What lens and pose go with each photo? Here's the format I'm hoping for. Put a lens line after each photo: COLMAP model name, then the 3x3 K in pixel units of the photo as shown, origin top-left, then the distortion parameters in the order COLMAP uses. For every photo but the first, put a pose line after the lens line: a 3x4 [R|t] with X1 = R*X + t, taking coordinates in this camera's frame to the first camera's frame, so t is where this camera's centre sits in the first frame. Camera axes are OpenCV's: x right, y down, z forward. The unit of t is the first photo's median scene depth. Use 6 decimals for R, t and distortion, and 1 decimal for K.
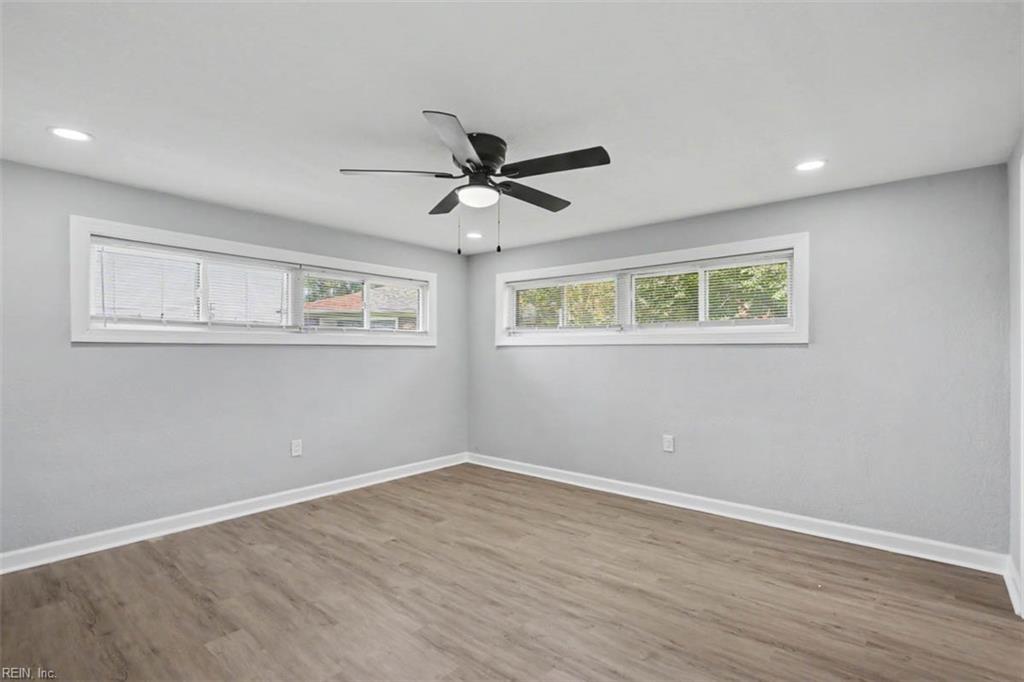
lens RADIAL K [[479.5, 0, 512.0], [0, 479.5, 341.0], [0, 0, 1]] dist [-0.000973, 0.000156]
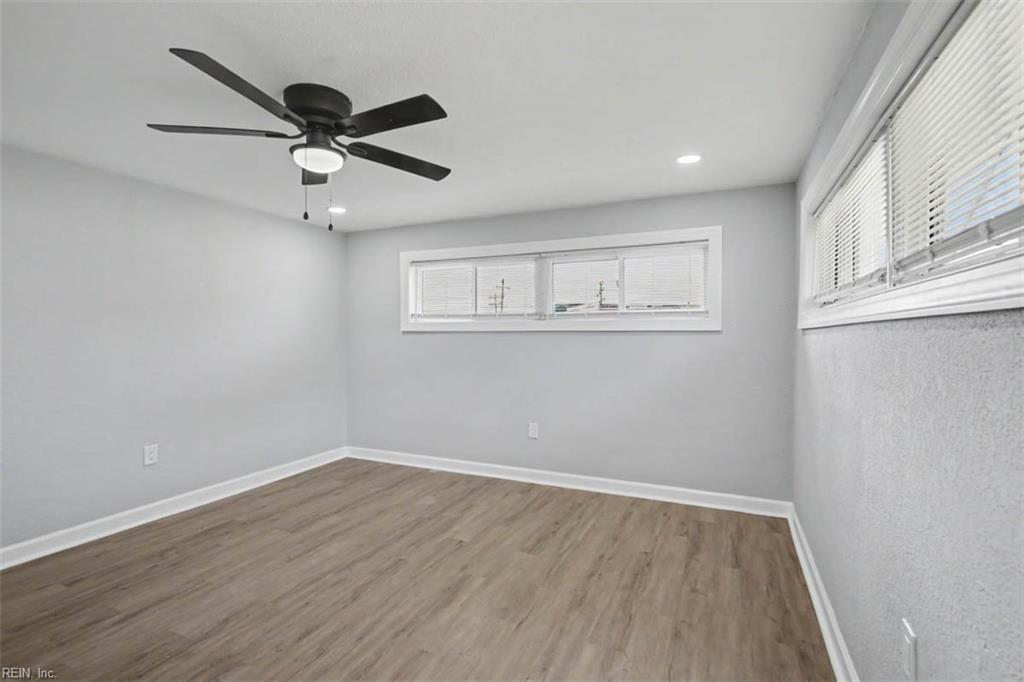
lens RADIAL K [[474.3, 0, 525.6], [0, 474.3, 335.6], [0, 0, 1]] dist [0.000242, 0.000440]
pose [[0.291025, -0.001146, -0.956715, 0.660406], [0.017658, 0.999835, 0.004174, 0.015300], [0.956553, -0.018108, 0.290997, 0.850467]]
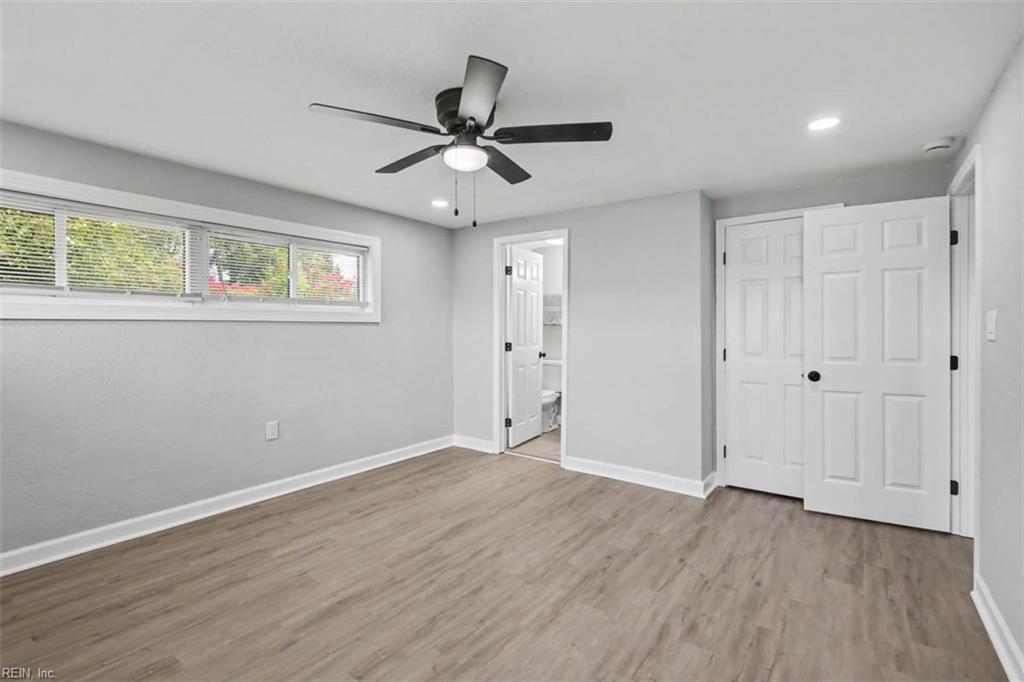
lens RADIAL K [[479.9, 0, 514.7], [0, 479.9, 326.6], [0, 0, 1]] dist [0.000154, 0.000293]
pose [[-0.065680, 0.001560, 0.997840, -0.752055], [-0.019697, 0.999802, -0.002860, 0.012536], [-0.997646, -0.019842, -0.065636, 0.745430]]
